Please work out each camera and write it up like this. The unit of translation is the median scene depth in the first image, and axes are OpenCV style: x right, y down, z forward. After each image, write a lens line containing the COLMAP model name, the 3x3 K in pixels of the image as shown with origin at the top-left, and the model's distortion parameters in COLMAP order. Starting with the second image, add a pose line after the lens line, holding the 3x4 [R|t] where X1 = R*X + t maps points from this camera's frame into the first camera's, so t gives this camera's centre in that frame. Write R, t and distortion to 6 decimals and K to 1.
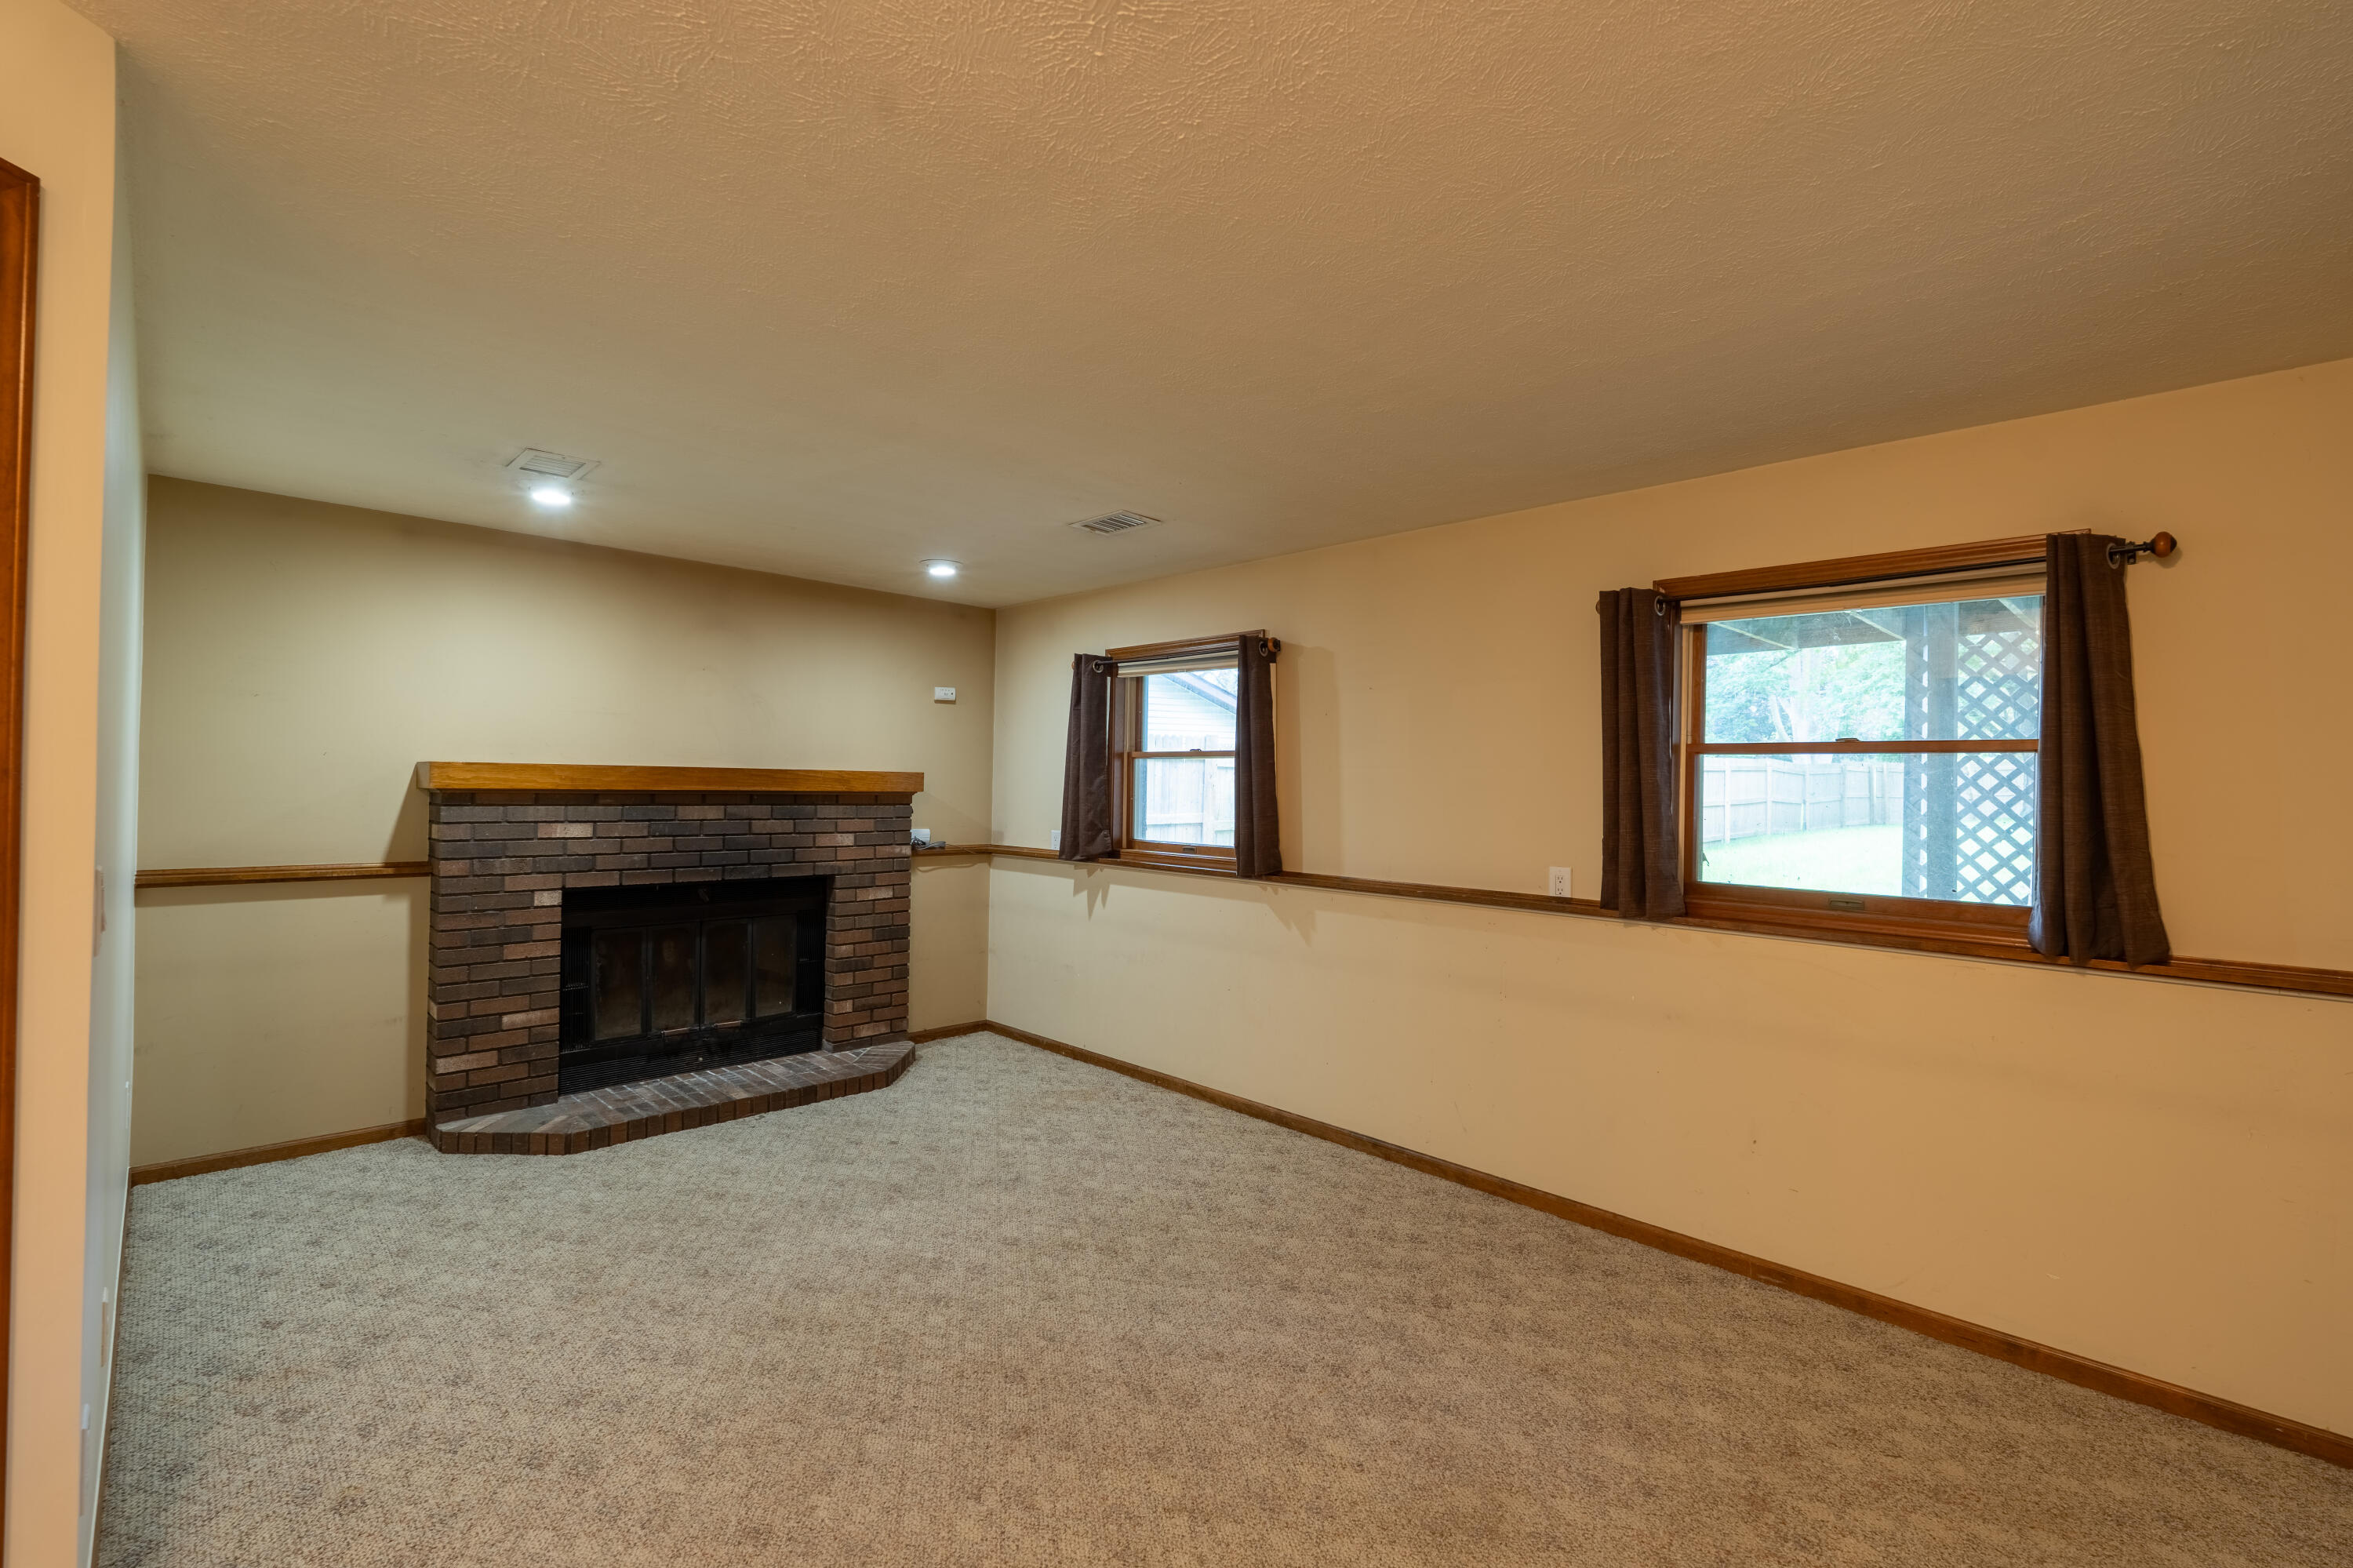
lens RADIAL K [[1026.1, 0, 1173.9], [0, 1026.1, 784.7], [0, 0, 1]] dist [-0.003526, 0.000778]
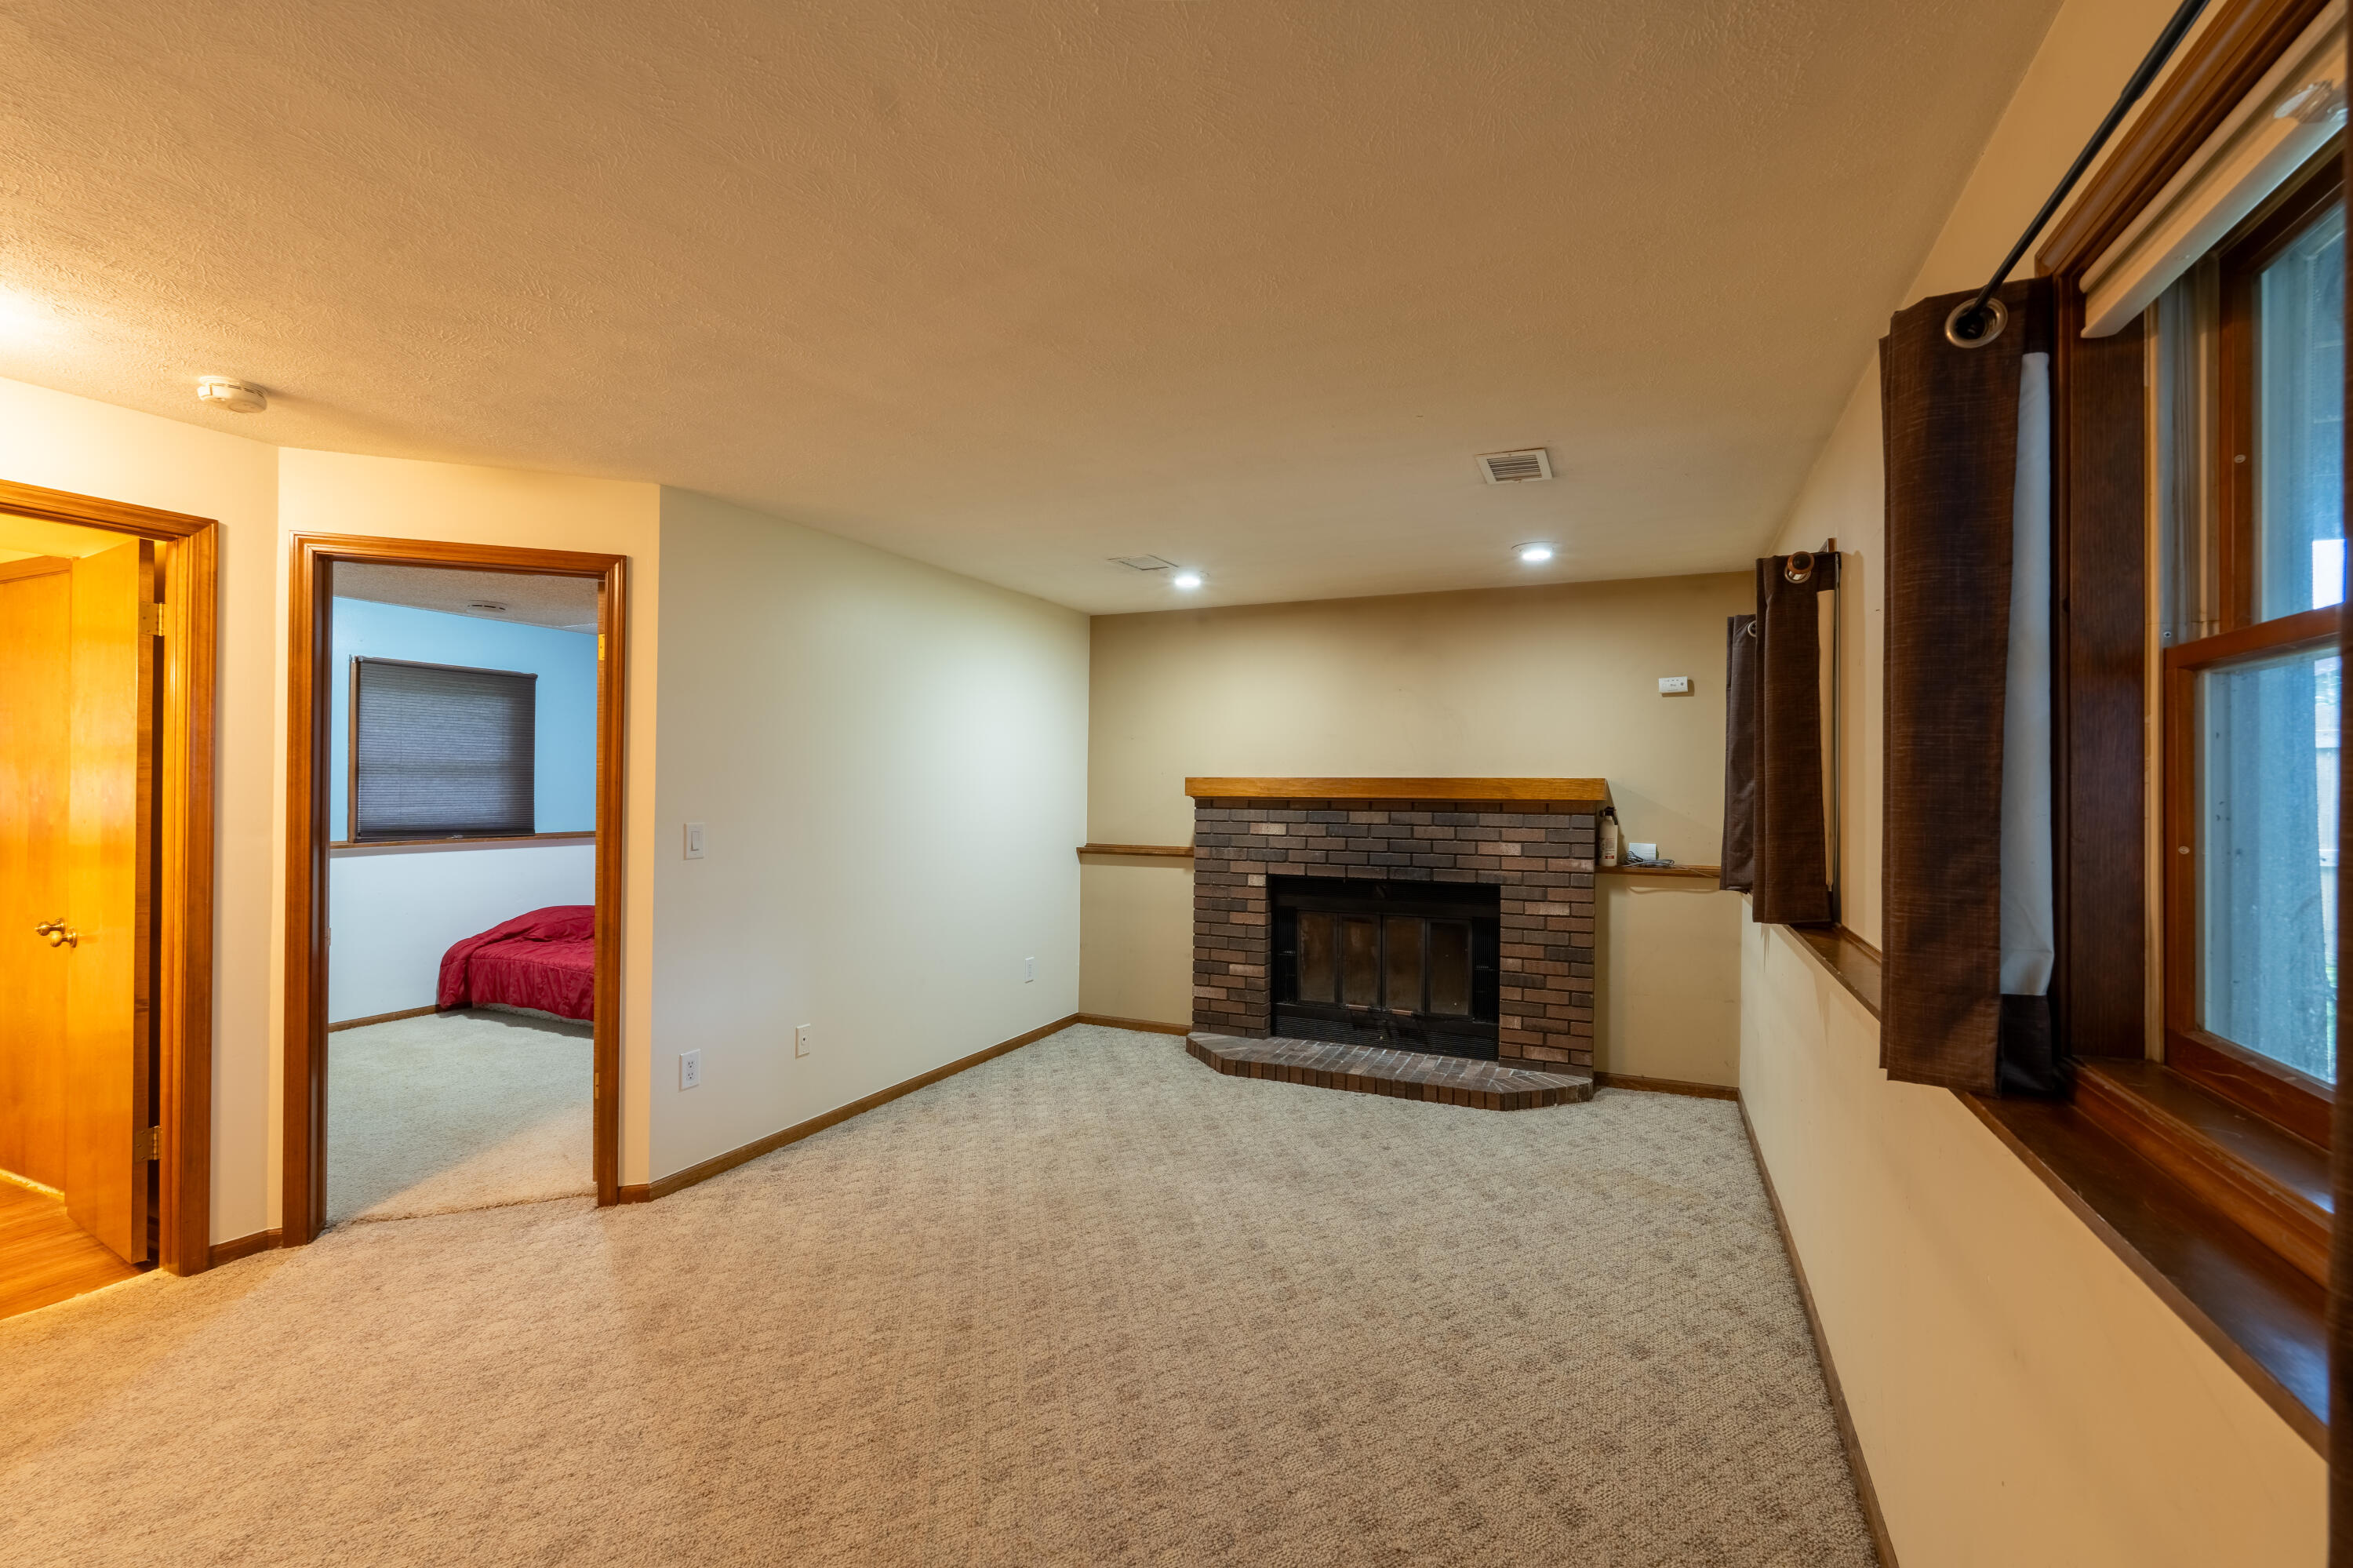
lens RADIAL K [[1026.1, 0, 1173.9], [0, 1026.1, 784.7], [0, 0, 1]] dist [-0.003526, 0.000778]
pose [[0.357050, -0.016303, -0.933943, 0.578278], [-0.001200, 0.999839, -0.017912, 0.012573], [0.934085, 0.007516, 0.356972, 0.435656]]
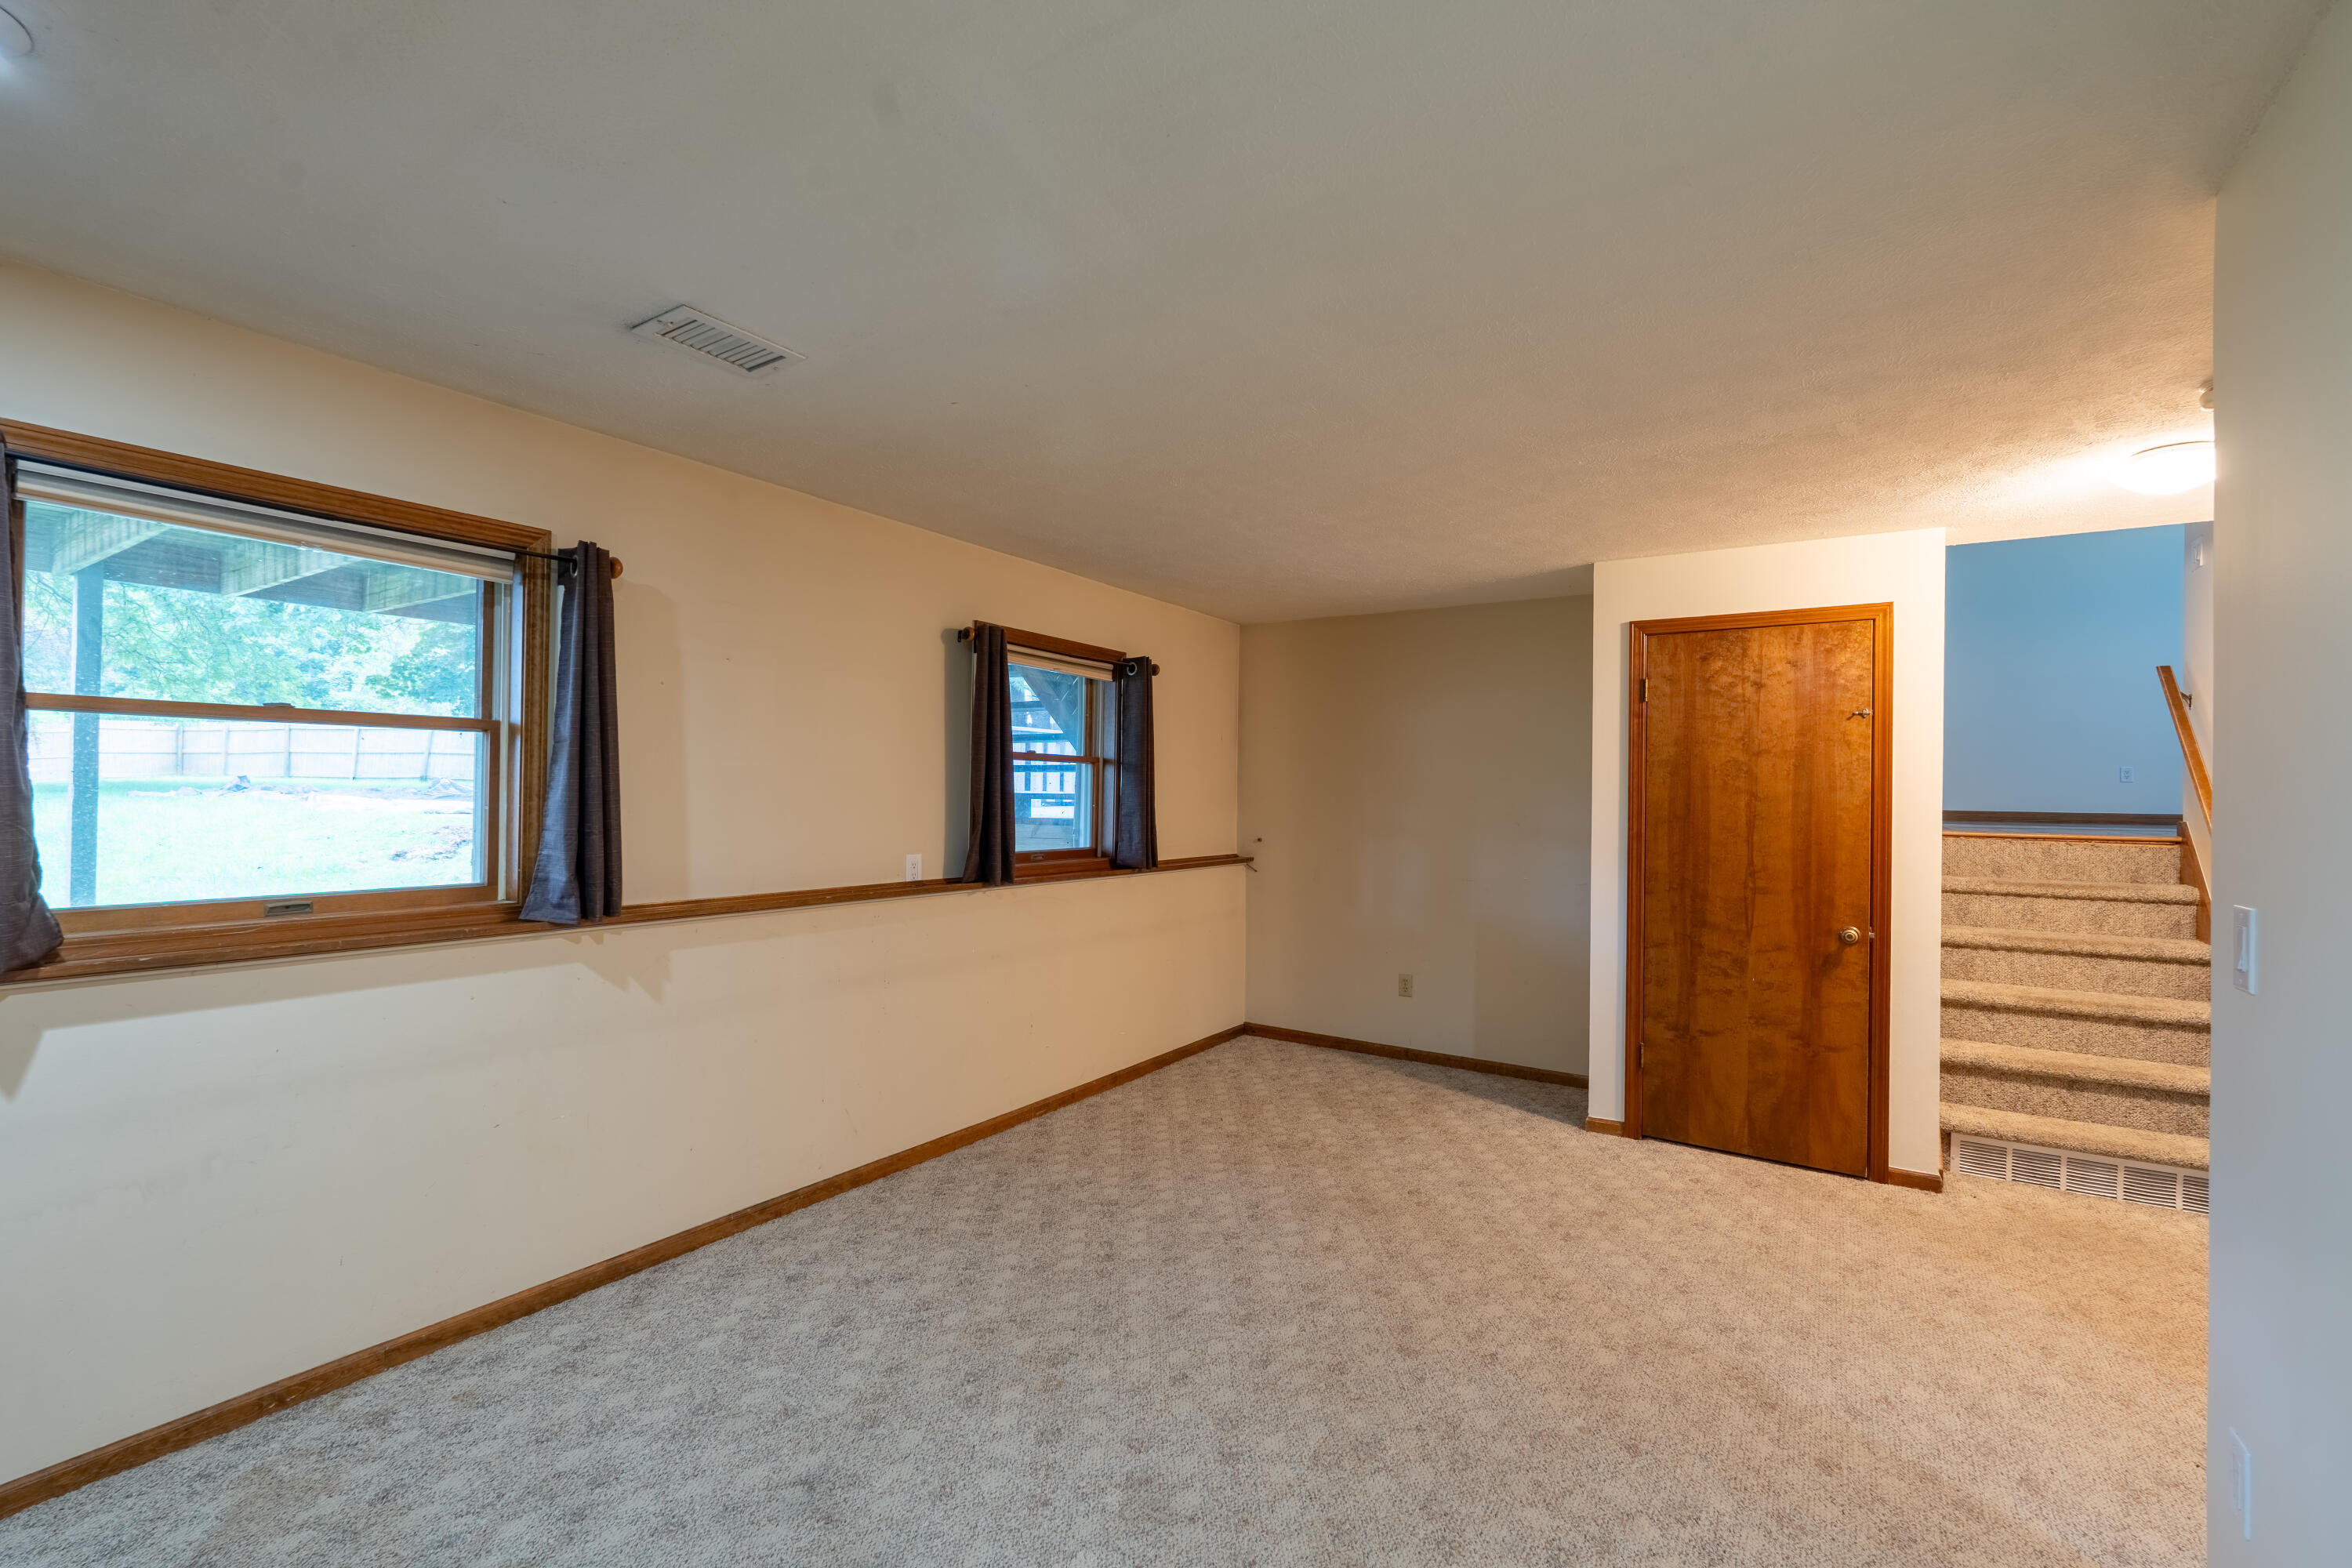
lens RADIAL K [[1025.6, 0, 1173.4], [0, 1025.6, 784.7], [0, 0, 1]] dist [-0.003526, 0.000778]
pose [[-0.214620, -0.015554, 0.976574, -0.665252], [-0.019337, 0.999745, 0.011673, -0.012073], [-0.976506, -0.016379, -0.214866, 0.829083]]
